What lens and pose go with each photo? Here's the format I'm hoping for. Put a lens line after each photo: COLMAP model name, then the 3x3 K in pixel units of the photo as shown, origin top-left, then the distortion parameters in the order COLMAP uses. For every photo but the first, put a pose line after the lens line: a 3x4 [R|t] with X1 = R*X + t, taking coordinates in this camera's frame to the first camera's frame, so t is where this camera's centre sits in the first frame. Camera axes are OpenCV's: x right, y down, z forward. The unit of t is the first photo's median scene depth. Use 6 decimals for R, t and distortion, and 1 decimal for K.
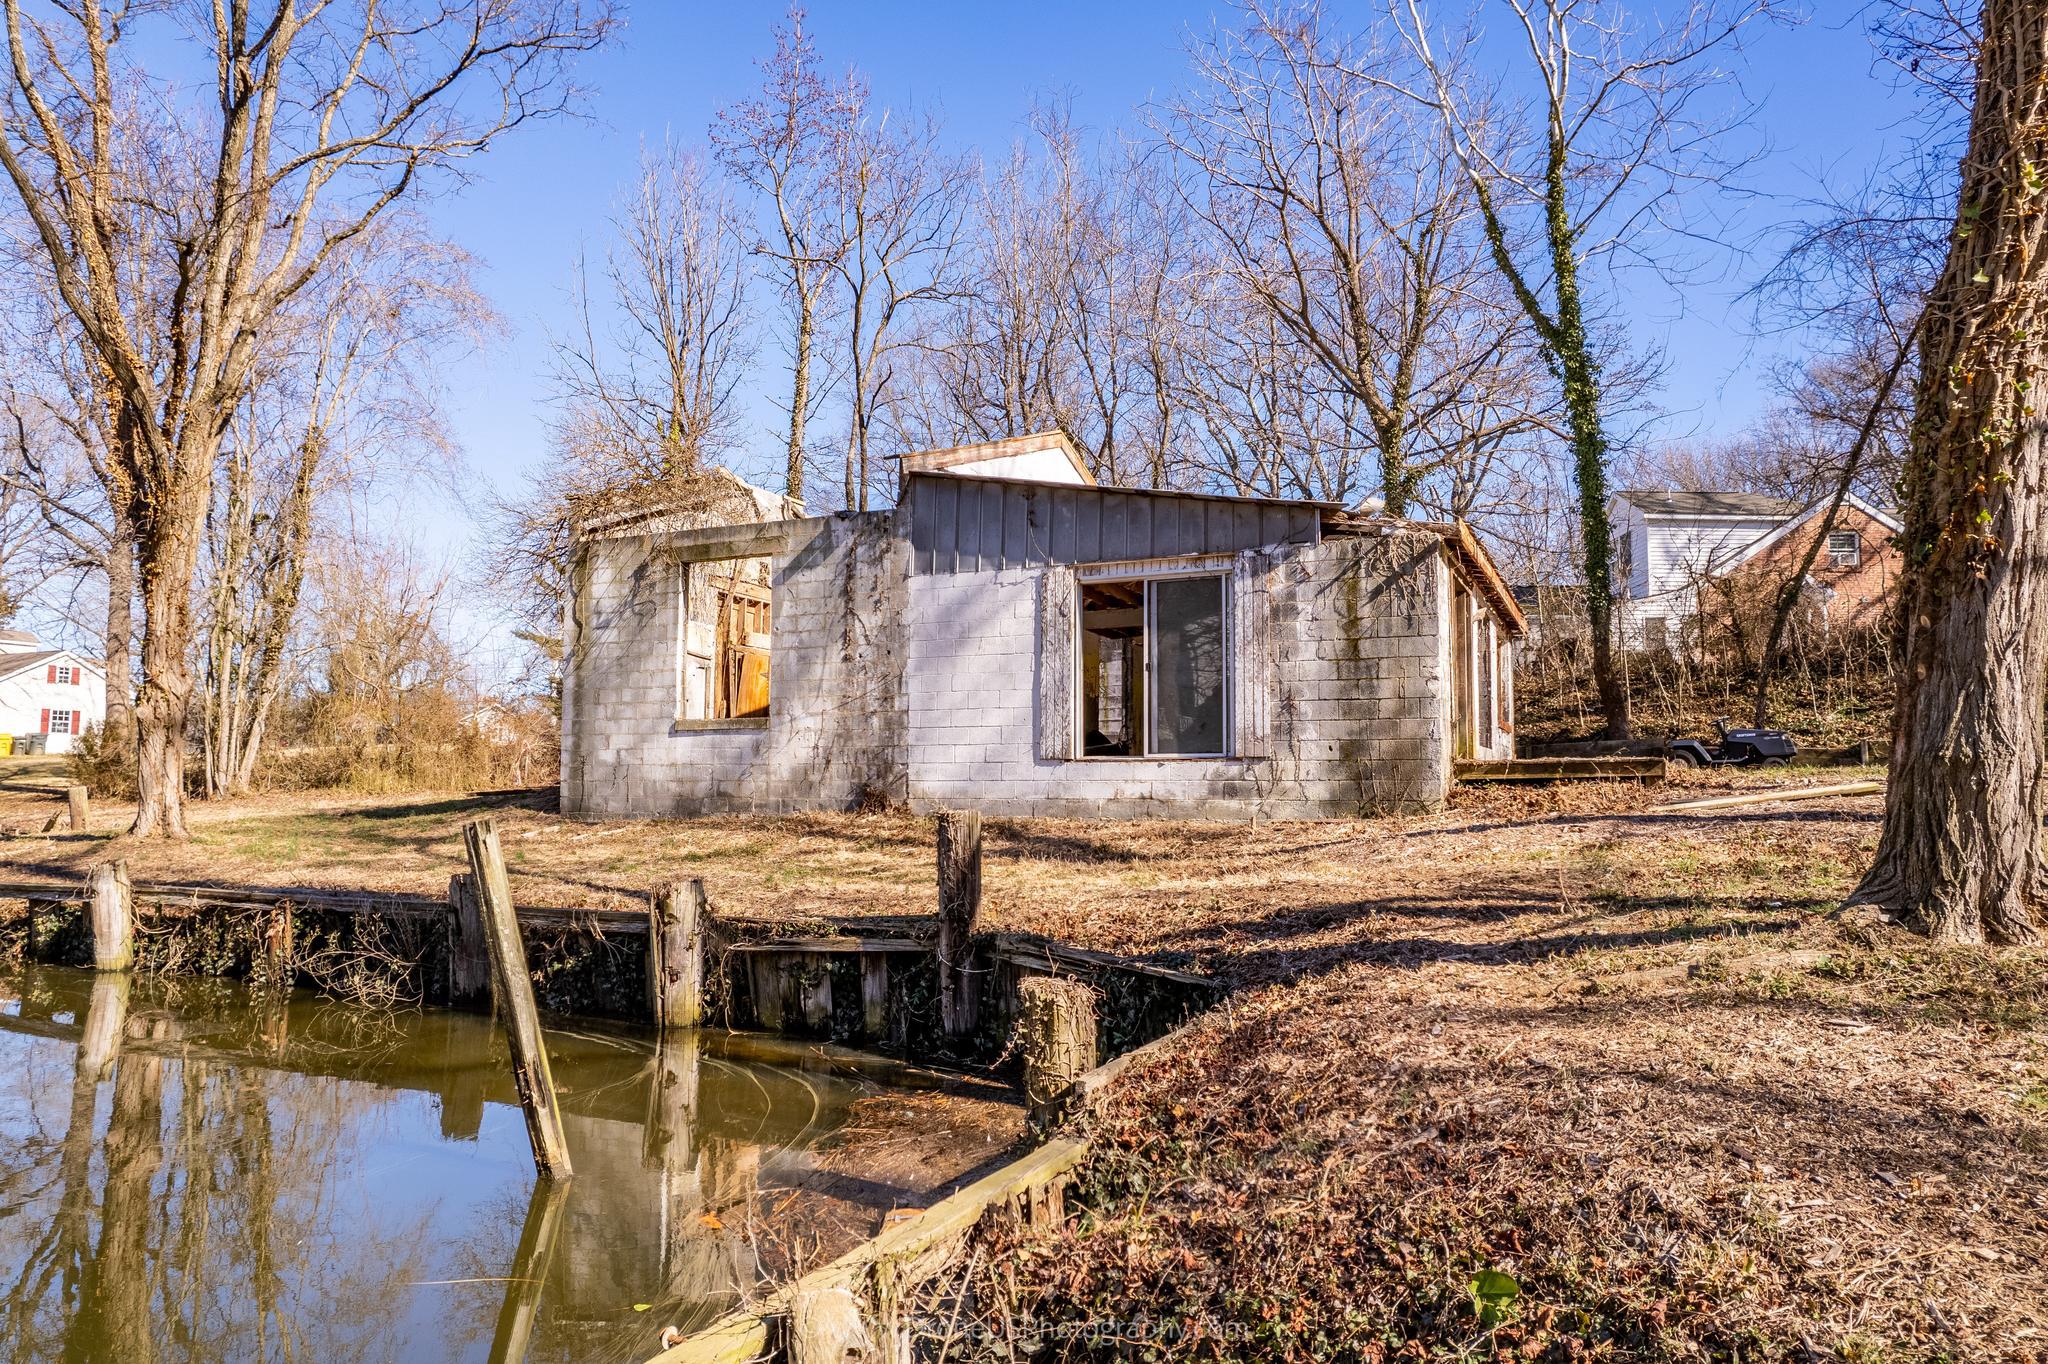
lens RADIAL K [[1311.2, 0, 1028.4], [0, 1311.2, 694.2], [0, 0, 1]] dist [-0.074608, 0.068936]
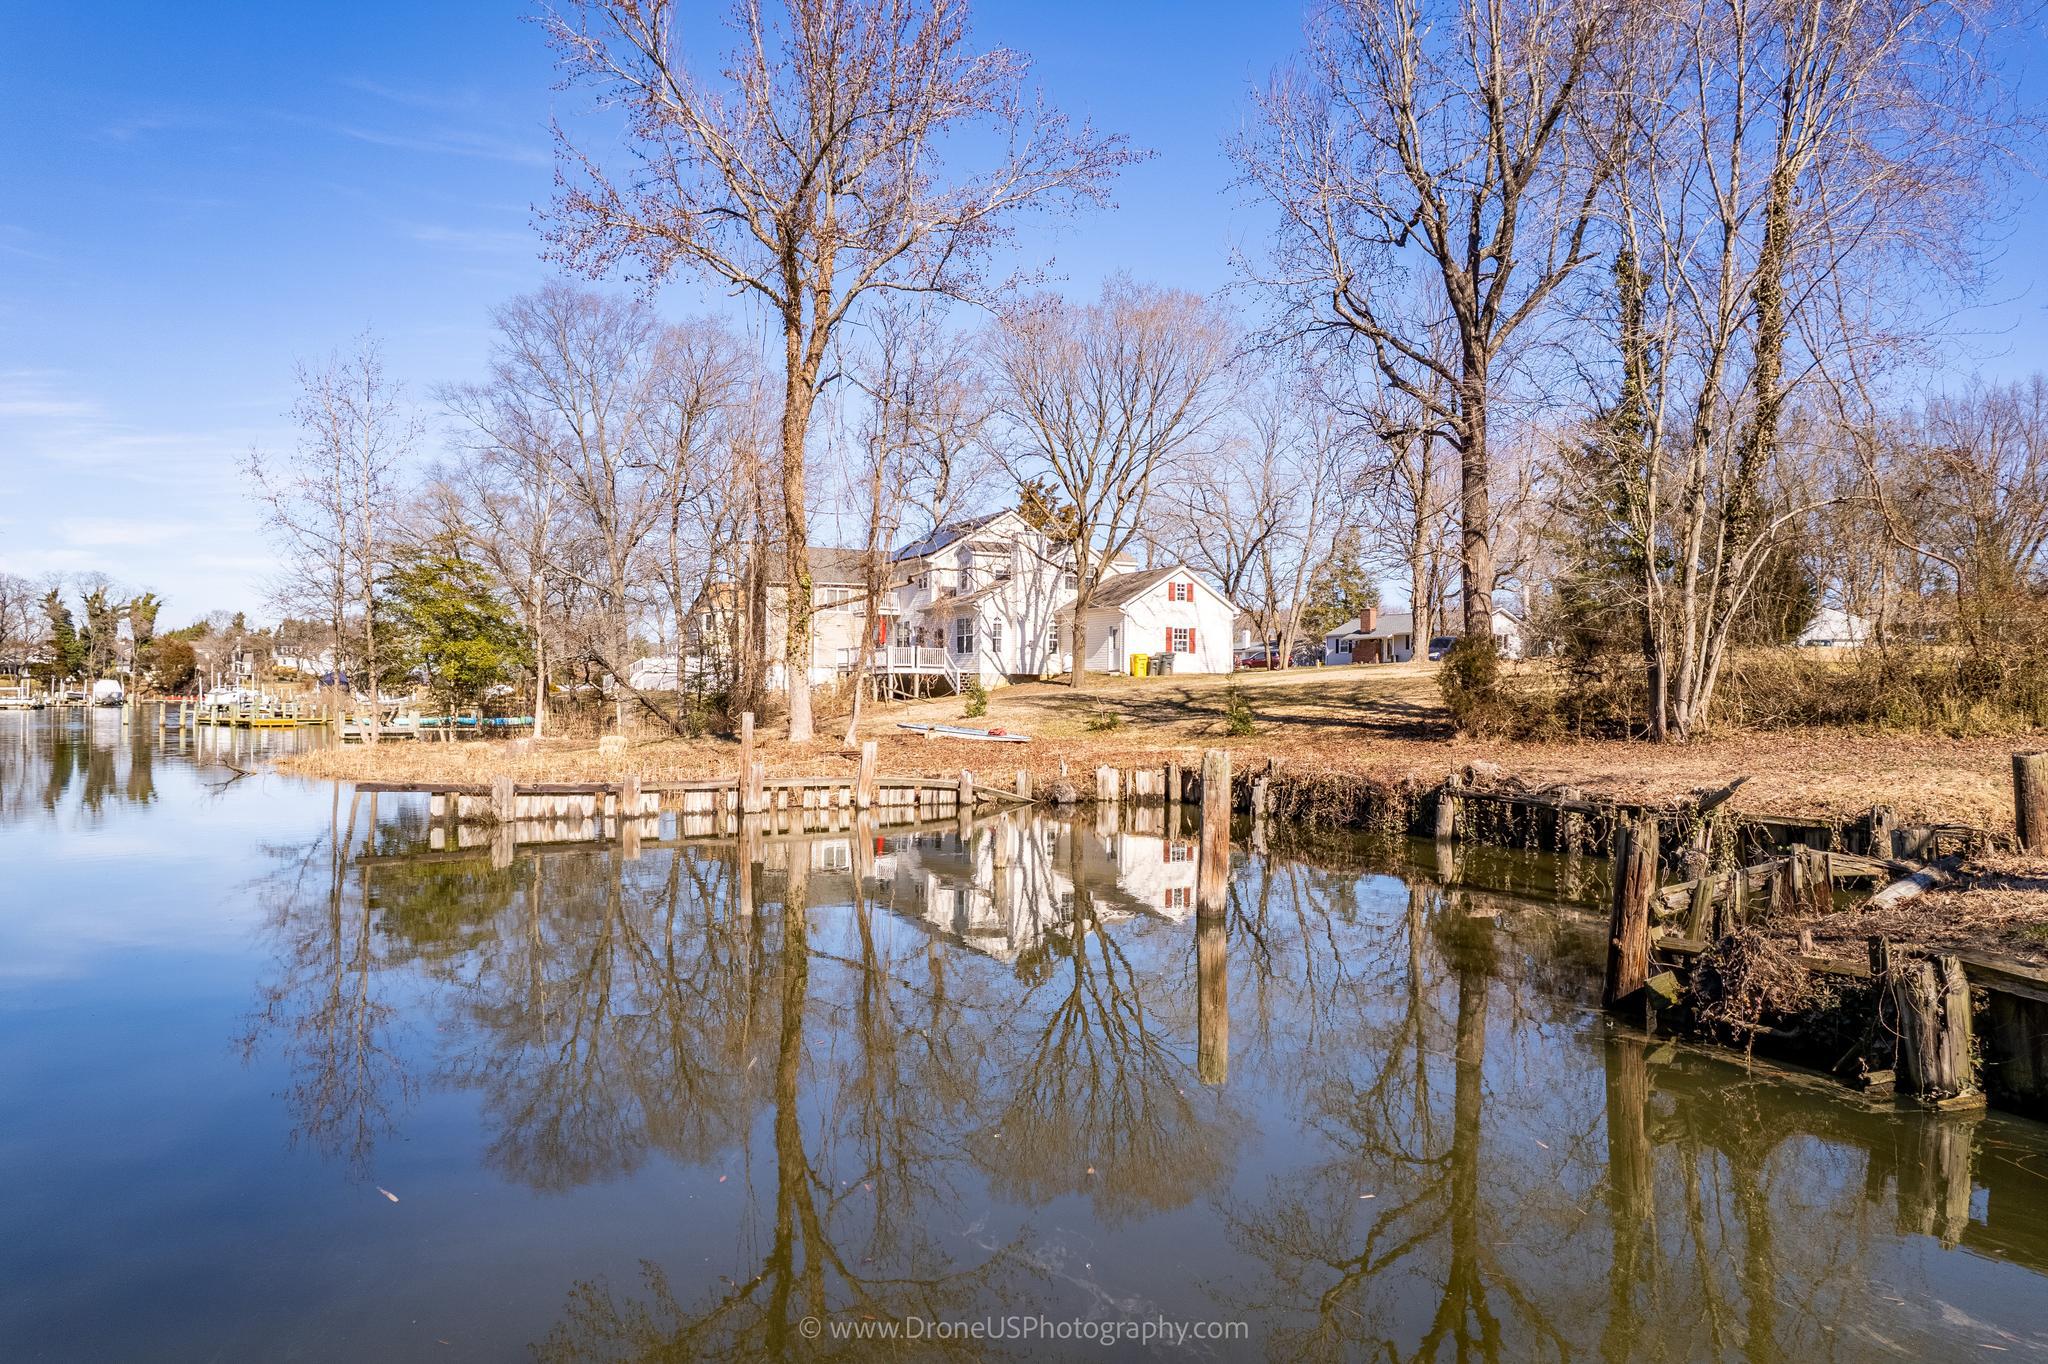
lens RADIAL K [[1311.2, 0, 1028.4], [0, 1311.2, 694.2], [0, 0, 1]] dist [-0.074608, 0.068936]
pose [[0.816224, -0.006360, -0.577701, -1.158017], [0.047988, 0.997230, 0.056824, 0.001518], [0.575739, -0.074104, 0.814268, 0.539221]]
